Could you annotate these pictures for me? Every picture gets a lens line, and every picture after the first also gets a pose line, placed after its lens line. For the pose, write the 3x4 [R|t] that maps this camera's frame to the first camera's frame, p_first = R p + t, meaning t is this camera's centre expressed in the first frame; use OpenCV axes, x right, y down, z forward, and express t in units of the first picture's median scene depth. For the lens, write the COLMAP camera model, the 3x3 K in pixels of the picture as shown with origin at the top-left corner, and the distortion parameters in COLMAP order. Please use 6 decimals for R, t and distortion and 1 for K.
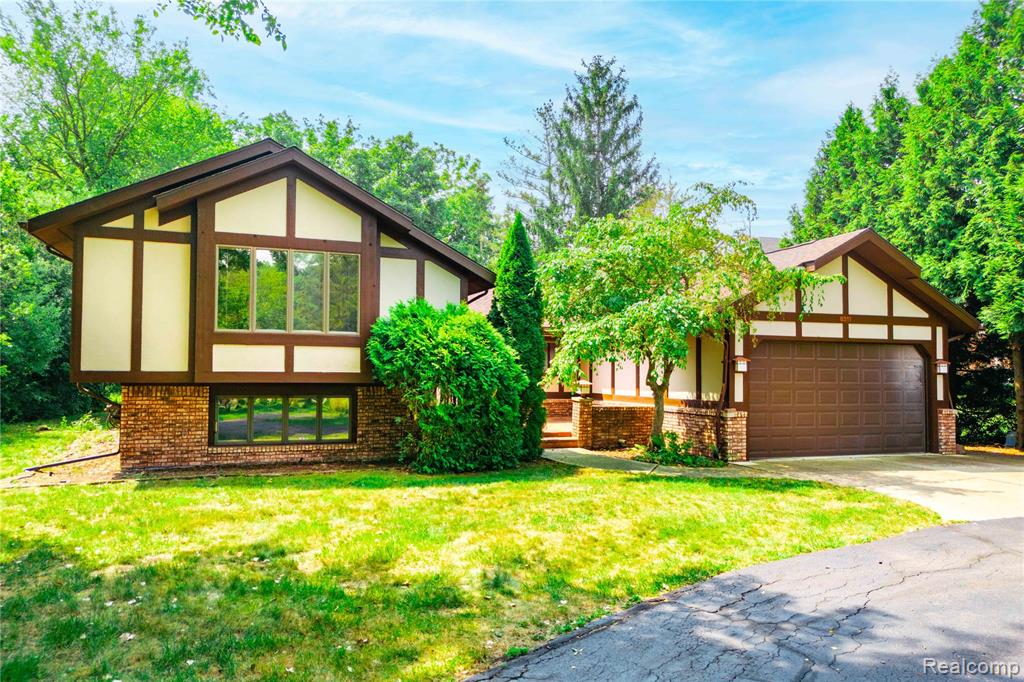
lens RADIAL K [[723.7, 0, 497.3], [0, 723.7, 346.2], [0, 0, 1]] dist [0.031251, -0.002201]
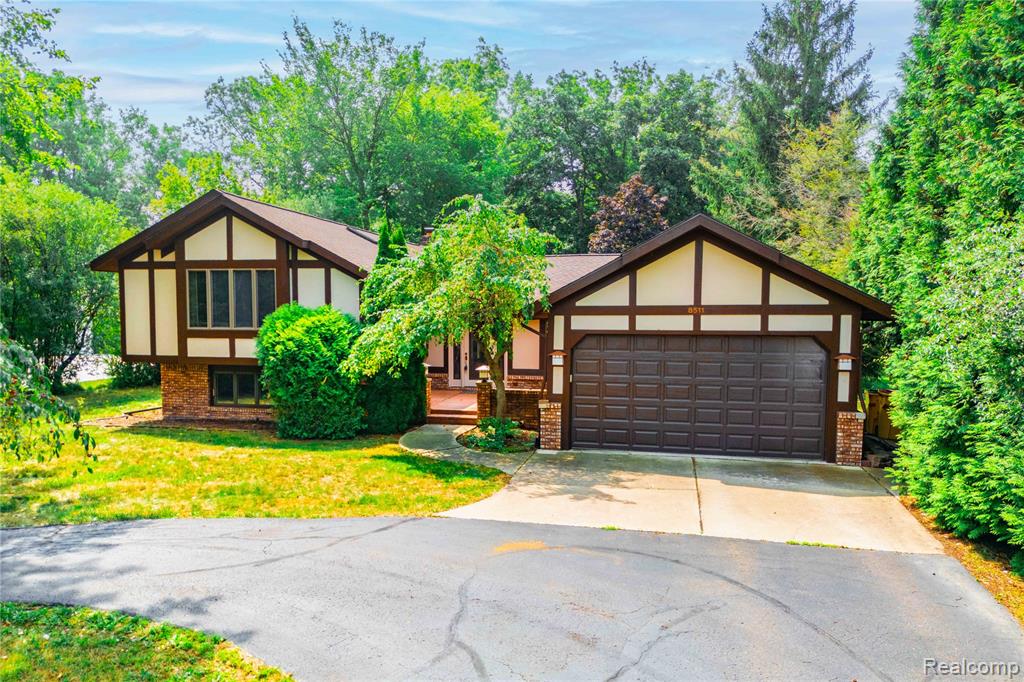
lens RADIAL K [[791.1, 0, 477.6], [0, 791.1, 344.0], [0, 0, 1]] dist [0.035956, 0.000838]
pose [[0.826884, 0.018895, -0.562055, 0.960555], [0.026546, 0.997010, 0.072571, -0.088198], [0.561745, -0.074928, 0.823910, 0.008357]]
